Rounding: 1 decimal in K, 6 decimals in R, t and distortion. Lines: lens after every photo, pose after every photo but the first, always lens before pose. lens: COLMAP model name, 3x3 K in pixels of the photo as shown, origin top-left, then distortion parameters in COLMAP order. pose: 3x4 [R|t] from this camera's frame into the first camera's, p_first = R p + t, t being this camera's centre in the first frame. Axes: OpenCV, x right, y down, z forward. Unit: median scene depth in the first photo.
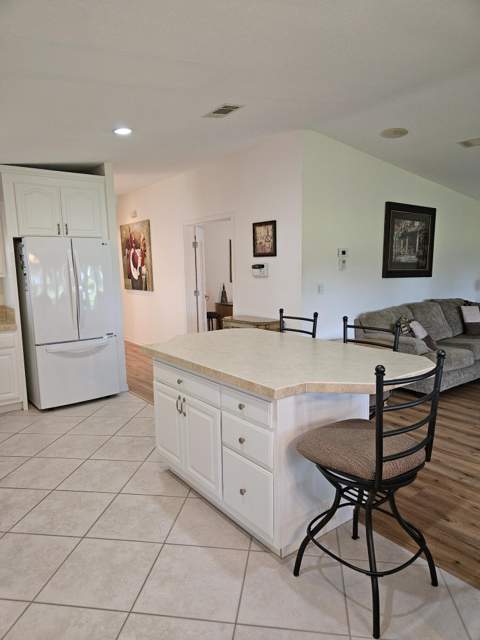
lens RADIAL K [[435.1, 0, 242.0], [0, 435.1, 318.1], [0, 0, 1]] dist [0.064455, -0.058811]
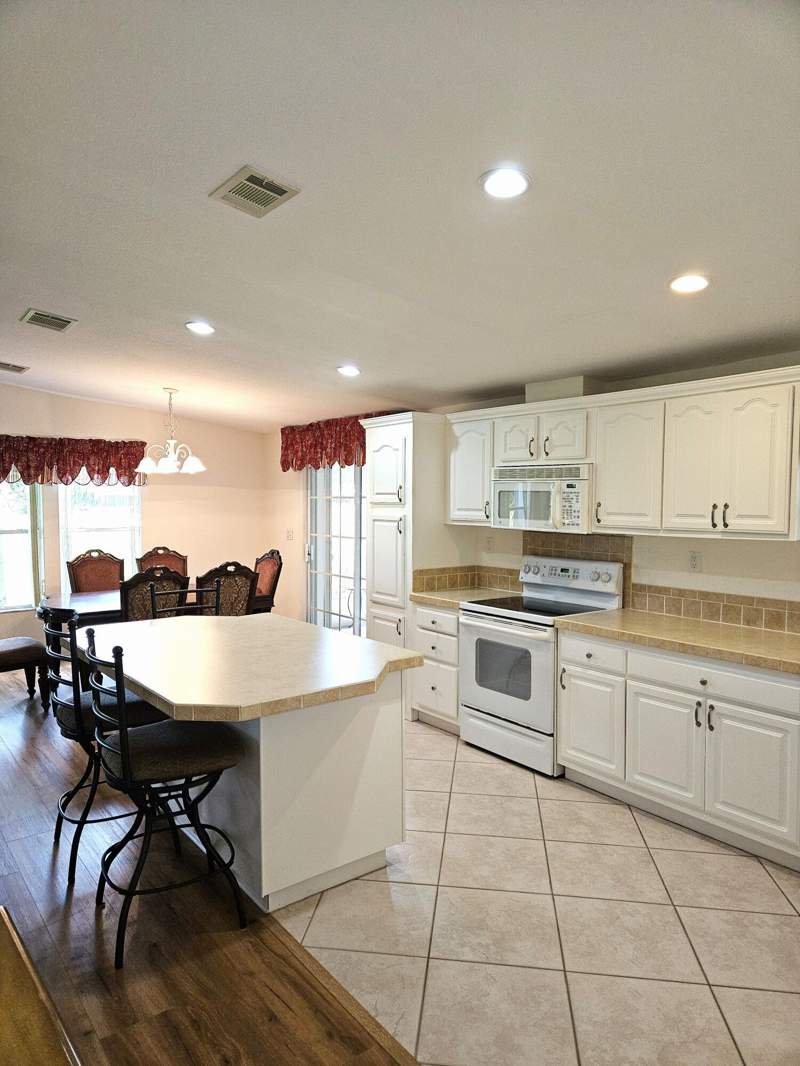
lens RADIAL K [[707.6, 0, 410.0], [0, 707.6, 530.3], [0, 0, 1]] dist [0.071516, -0.058582]
pose [[-0.999309, 0.026069, -0.026481, -0.124120], [0.021372, 0.986178, 0.164305, -0.182621], [0.030398, 0.163625, -0.986054, 1.287048]]
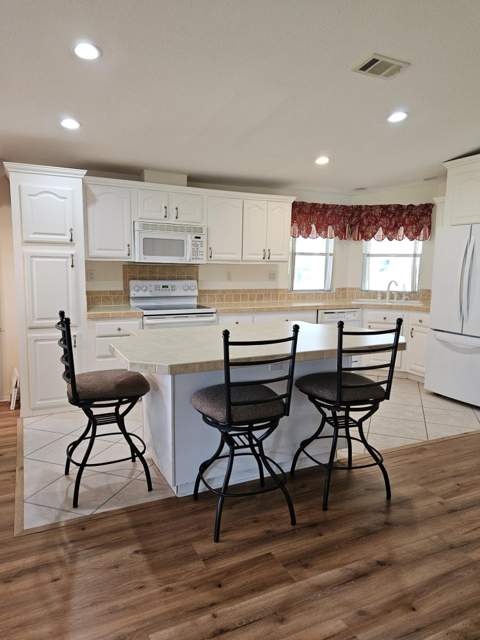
lens RADIAL K [[435.1, 0, 242.0], [0, 435.1, 318.1], [0, 0, 1]] dist [0.064455, -0.058811]
pose [[-0.183658, 0.150527, -0.971397, 0.644497], [-0.125929, 0.976460, 0.175121, -0.092808], [0.974890, 0.154490, -0.160379, 0.680244]]
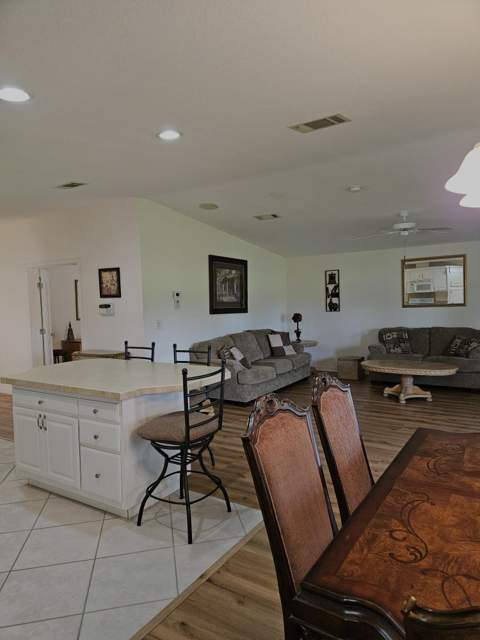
lens RADIAL K [[435.1, 0, 242.0], [0, 435.1, 318.1], [0, 0, 1]] dist [0.064455, -0.058811]
pose [[0.941638, -0.022623, 0.335865, -0.011741], [0.050005, 0.996070, -0.073102, 0.016810], [-0.332892, 0.085631, 0.939069, -0.224727]]
